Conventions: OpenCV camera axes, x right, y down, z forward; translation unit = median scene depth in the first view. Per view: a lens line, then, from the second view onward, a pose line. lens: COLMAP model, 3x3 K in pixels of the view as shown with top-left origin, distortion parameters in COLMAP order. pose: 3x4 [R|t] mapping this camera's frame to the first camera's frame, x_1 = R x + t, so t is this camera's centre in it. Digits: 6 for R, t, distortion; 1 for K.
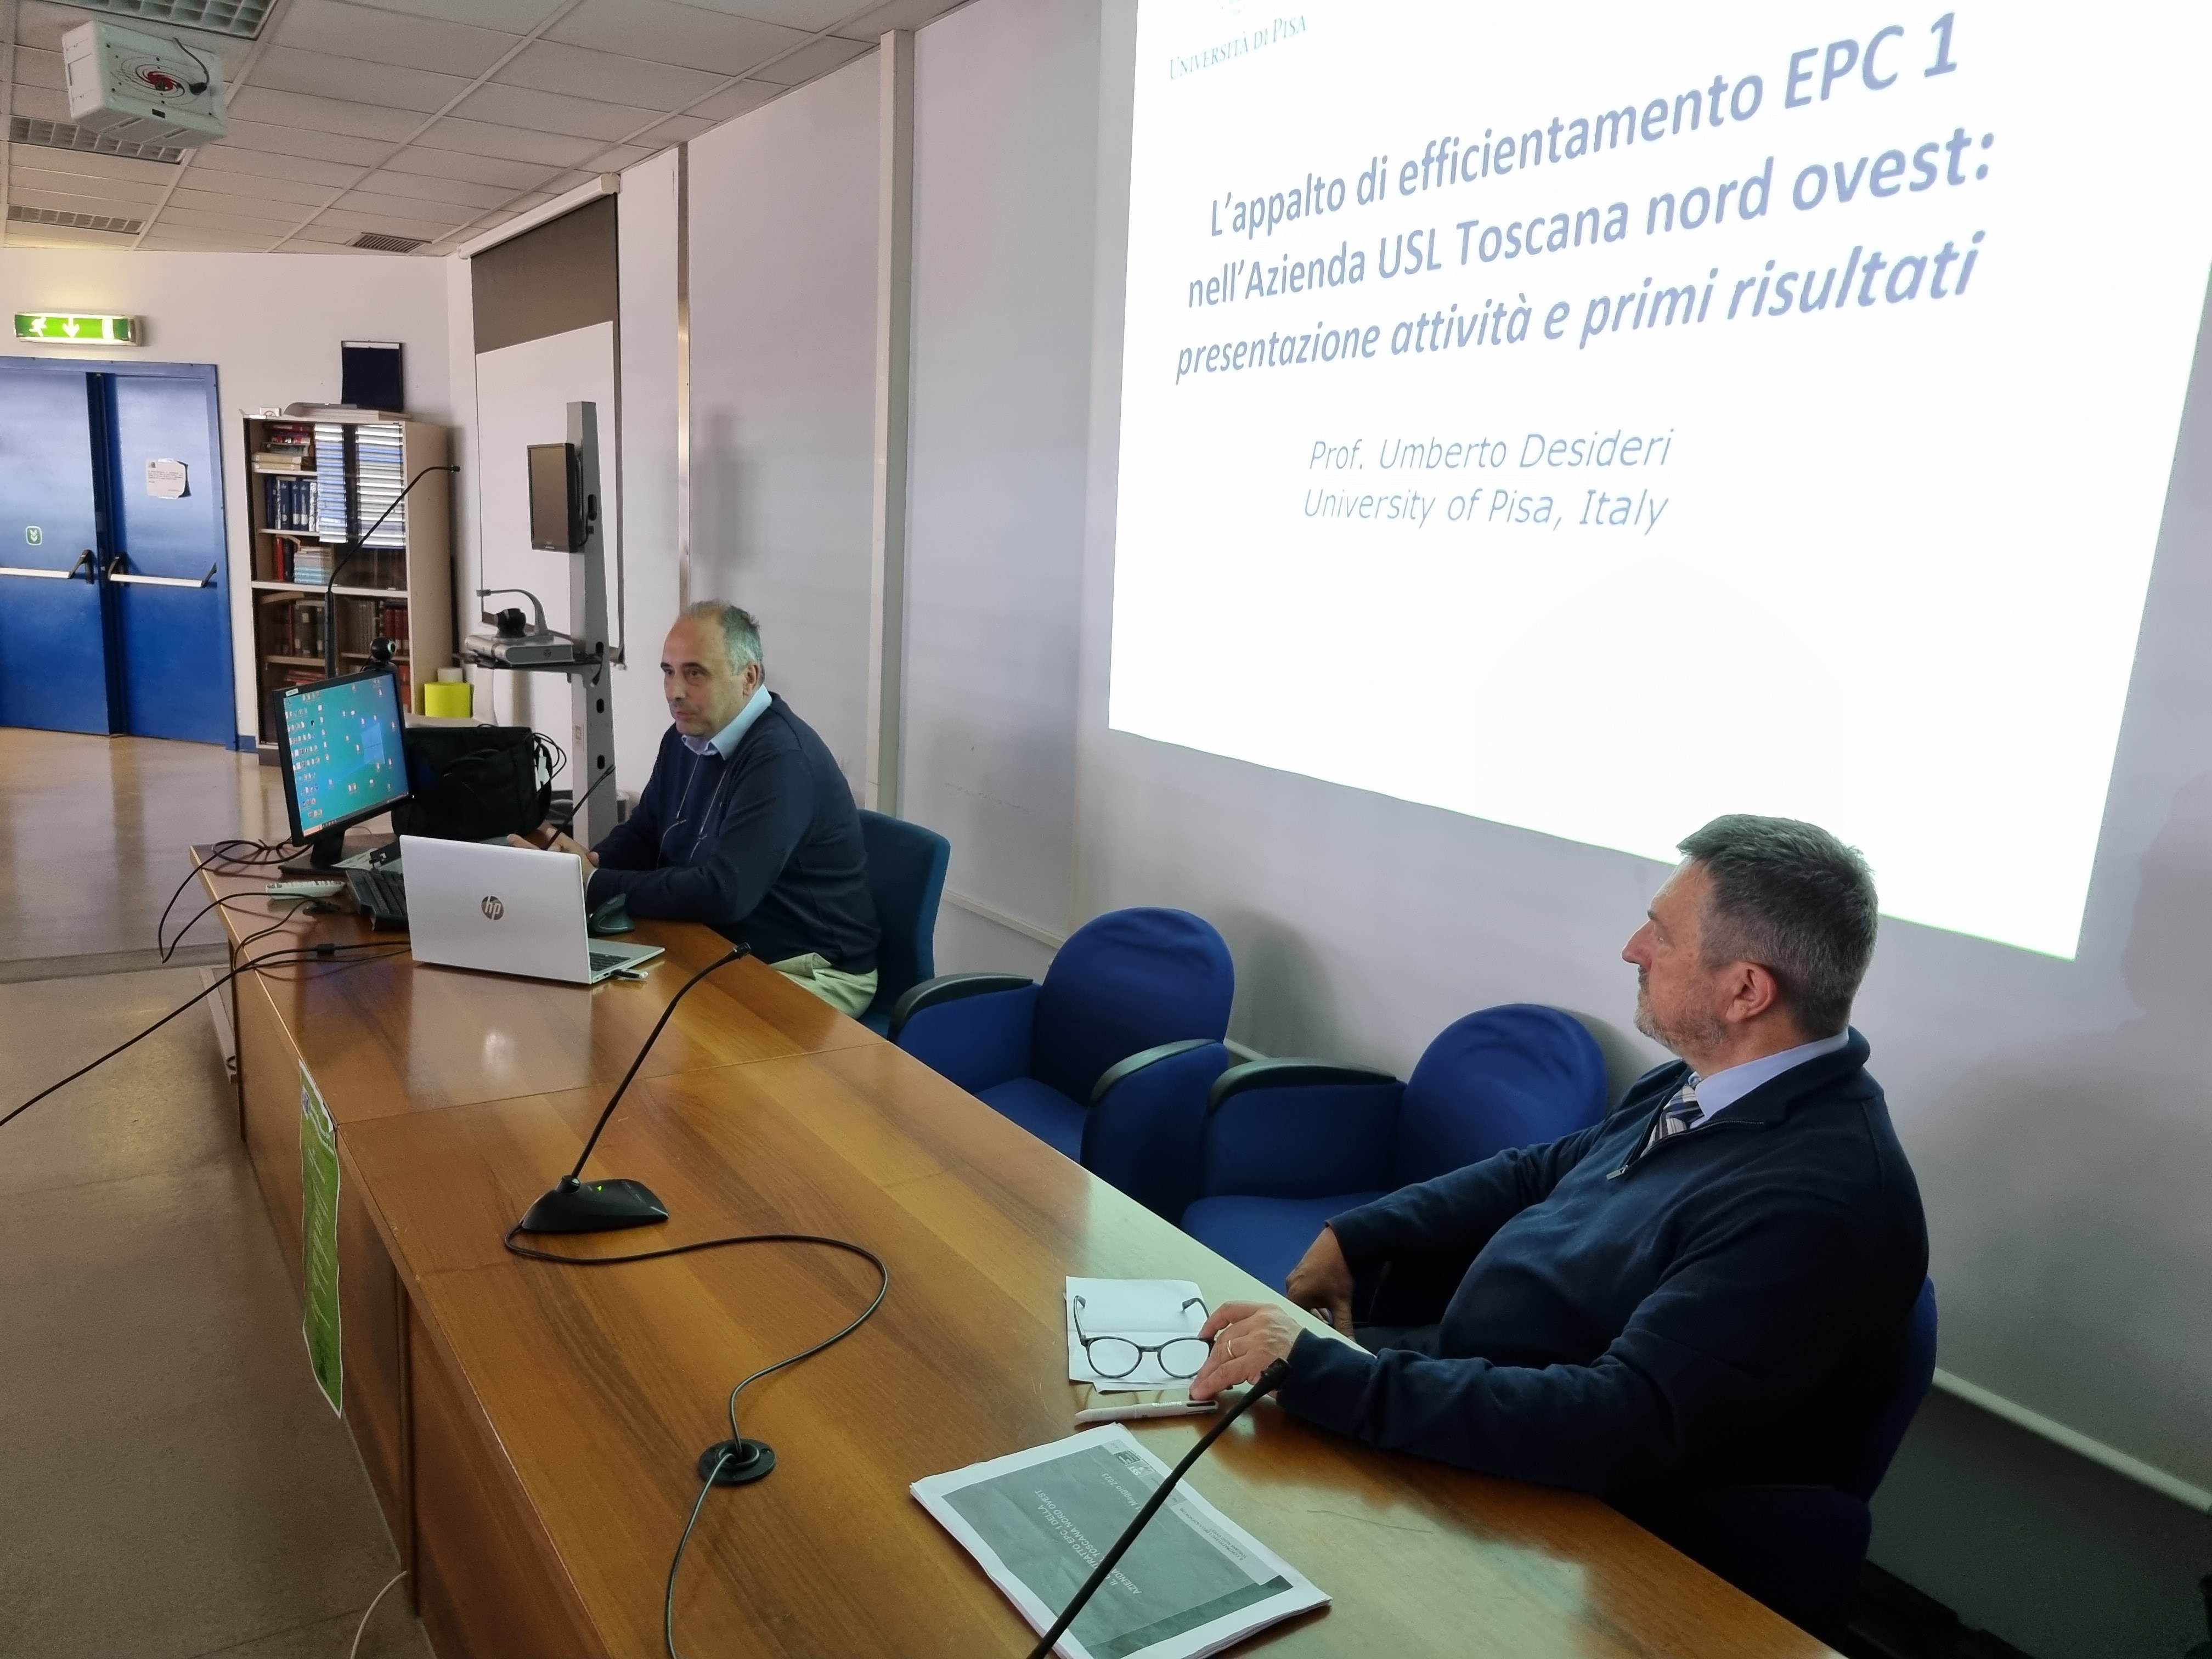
lens RADIAL K [[1701.0, 0, 1111.0], [0, 1701.0, 836.0], [0, 0, 1]] dist [0.007598, 0.005693]
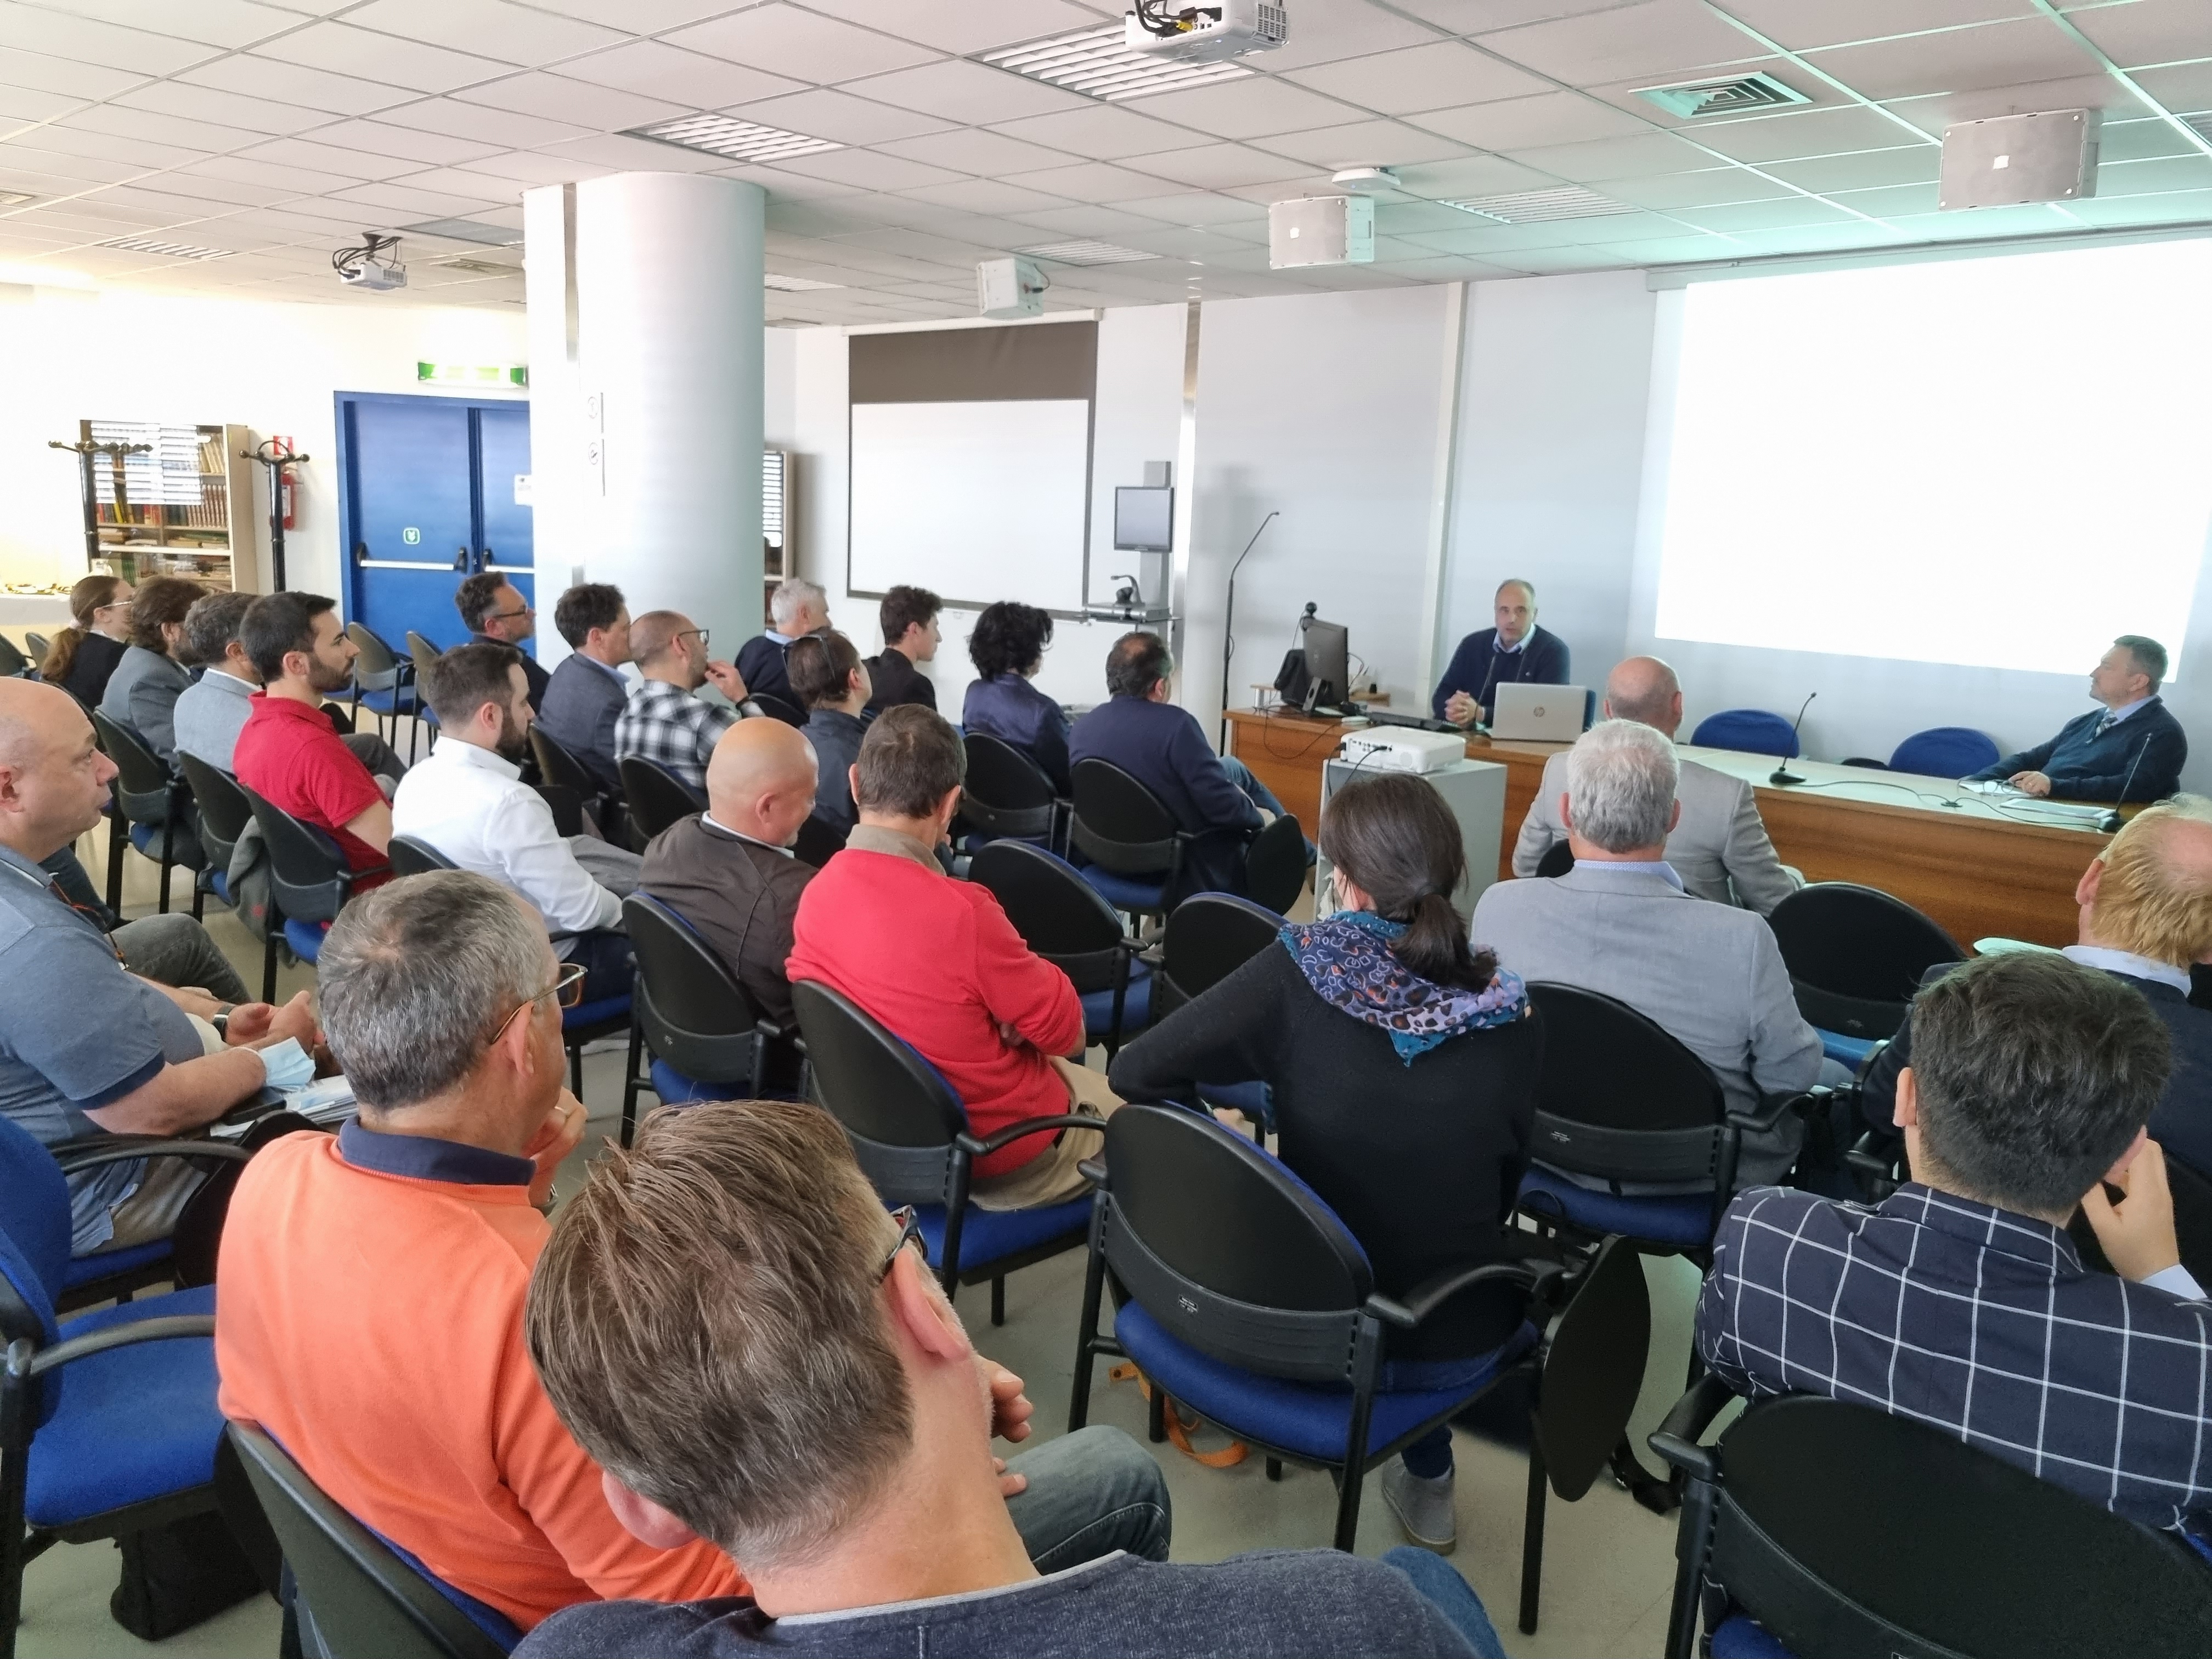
lens RADIAL K [[1701.0, 0, 1111.0], [0, 1701.0, 836.0], [0, 0, 1]] dist [0.007598, 0.005693]
pose [[0.969753, -0.044798, 0.239944, -0.739836], [0.041963, 0.998976, 0.016914, 0.074209], [-0.240456, -0.006333, 0.970639, -0.565633]]
